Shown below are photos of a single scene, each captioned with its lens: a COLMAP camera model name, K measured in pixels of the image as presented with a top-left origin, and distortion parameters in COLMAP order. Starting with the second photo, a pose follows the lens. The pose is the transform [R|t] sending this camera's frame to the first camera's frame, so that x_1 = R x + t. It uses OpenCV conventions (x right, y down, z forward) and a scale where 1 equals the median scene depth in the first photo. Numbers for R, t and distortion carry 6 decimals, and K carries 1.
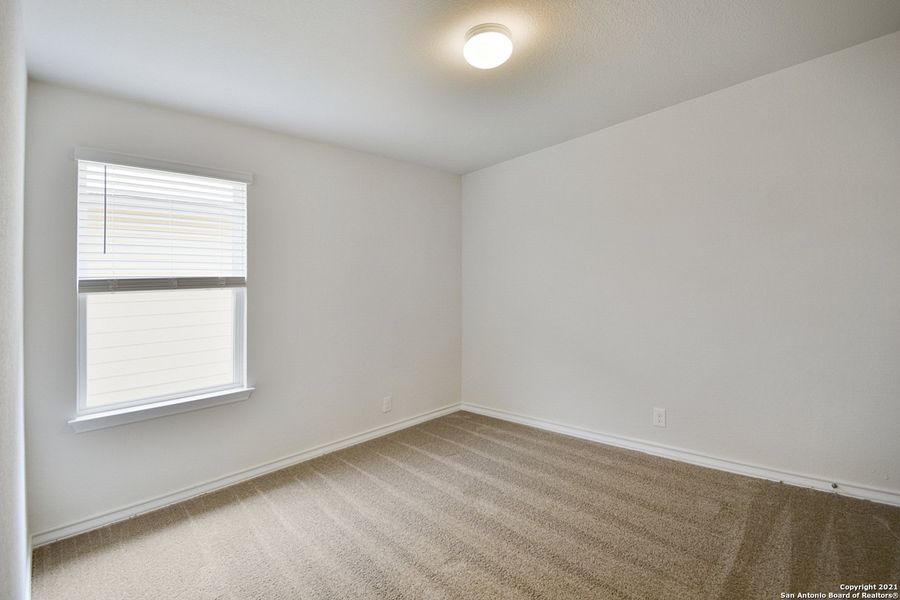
lens RADIAL K [[423.7, 0, 451.8], [0, 423.7, 287.4], [0, 0, 1]] dist [-0.002165, -0.000687]
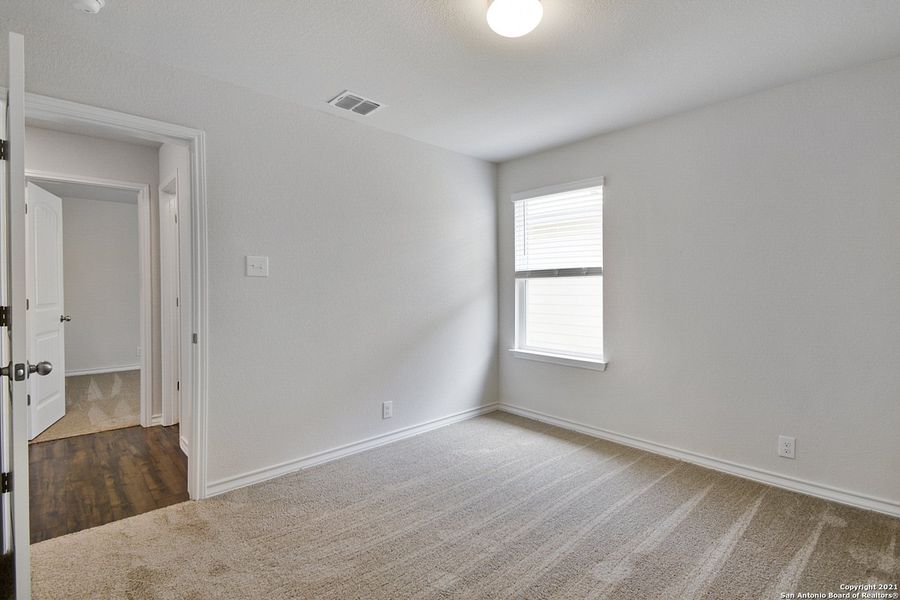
lens RADIAL K [[412.9, 0, 456.0], [0, 412.9, 289.0], [0, 0, 1]] dist [-0.000153, -0.000216]
pose [[-0.003856, 0.056241, -0.998410, 0.708600], [0.015565, 0.998300, 0.056174, -0.037559], [0.999871, -0.015324, -0.004724, 0.653849]]
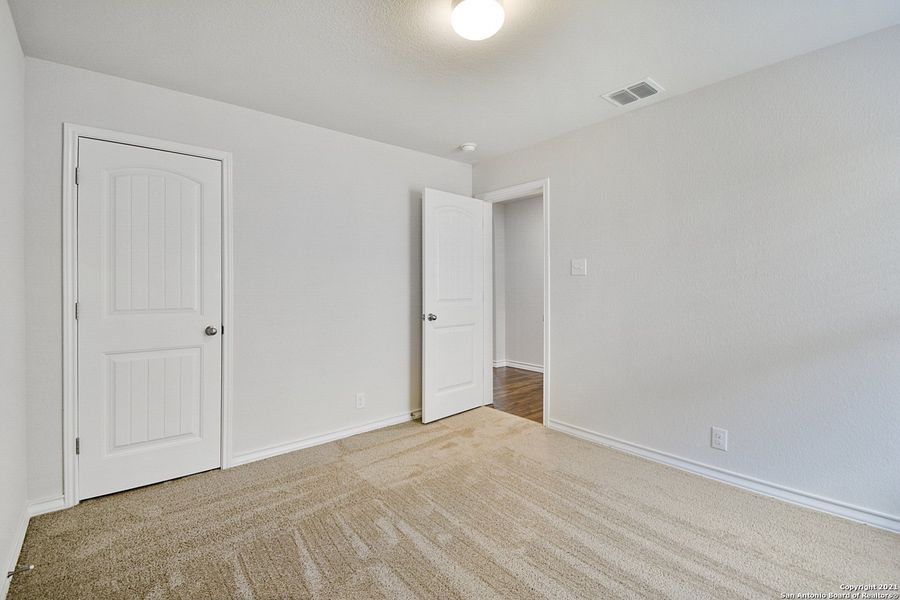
lens RADIAL K [[423.7, 0, 451.8], [0, 423.7, 287.4], [0, 0, 1]] dist [-0.002165, -0.000687]
pose [[-0.996436, 0.060501, 0.058782, 0.168816], [0.059728, 0.998105, -0.014811, 0.003294], [-0.059567, -0.011247, -0.998161, 1.312247]]
